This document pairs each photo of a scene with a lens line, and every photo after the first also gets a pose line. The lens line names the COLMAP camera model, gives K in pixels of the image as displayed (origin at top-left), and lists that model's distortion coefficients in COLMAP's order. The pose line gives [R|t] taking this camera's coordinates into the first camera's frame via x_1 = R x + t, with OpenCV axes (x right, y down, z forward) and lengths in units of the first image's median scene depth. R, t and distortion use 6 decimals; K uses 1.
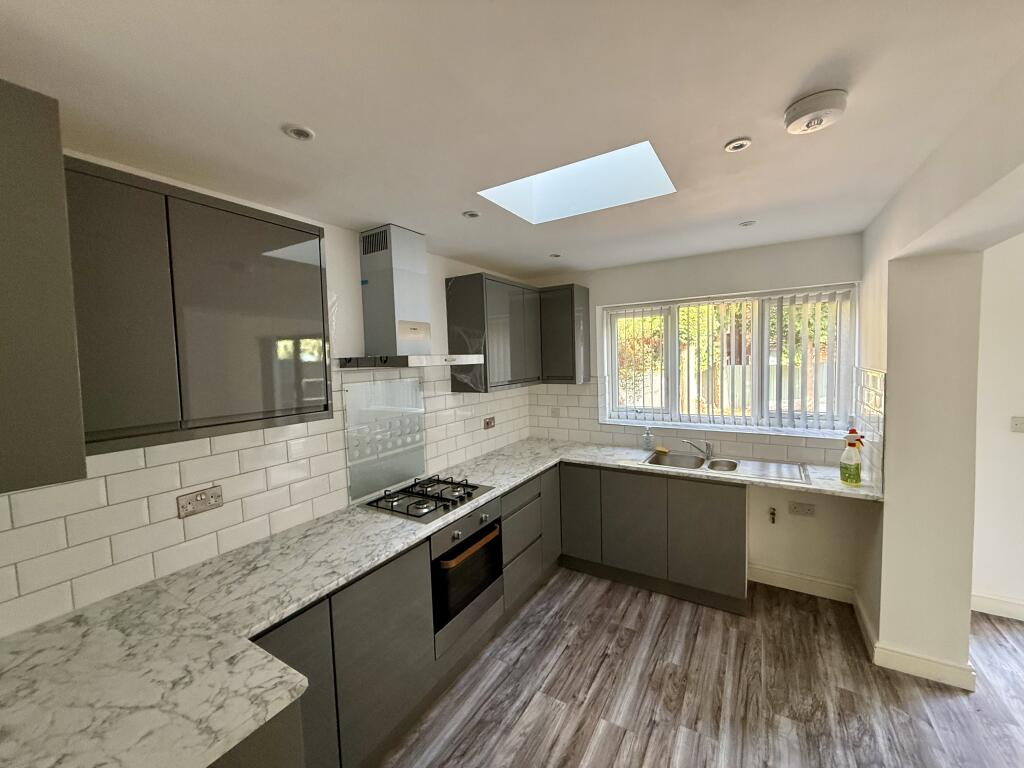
lens RADIAL K [[408.9, 0, 512.0], [0, 408.9, 384.0], [0, 0, 1]] dist [-0.000189, -0.000234]
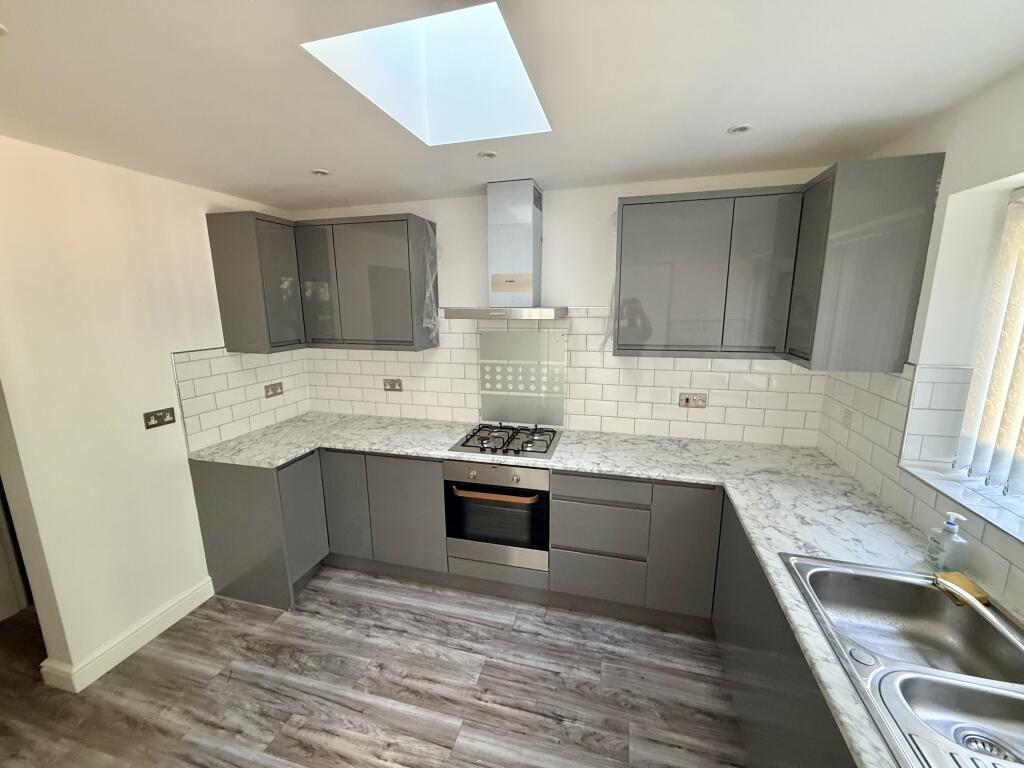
lens RADIAL K [[408.9, 0, 512.0], [0, 408.9, 384.0], [0, 0, 1]] dist [-0.000189, -0.000234]
pose [[0.270680, 0.217214, -0.937843, 0.847569], [-0.062512, 0.976121, 0.208038, -0.103706], [0.960638, 0.002315, 0.277795, 0.763324]]
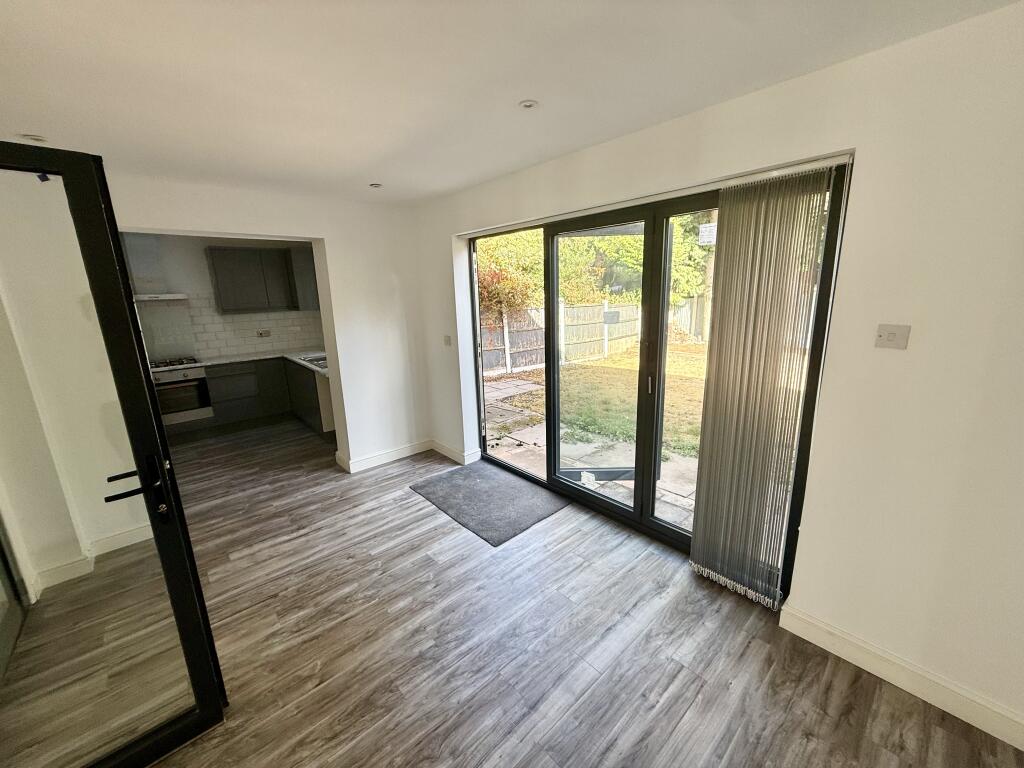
lens RADIAL K [[408.9, 0, 512.0], [0, 408.9, 384.0], [0, 0, 1]] dist [-0.000189, -0.000234]
pose [[0.960121, 0.072926, -0.269907, 2.203858], [-0.026033, 0.984508, 0.173398, -0.030518], [0.278370, -0.159457, 0.947145, -0.539656]]
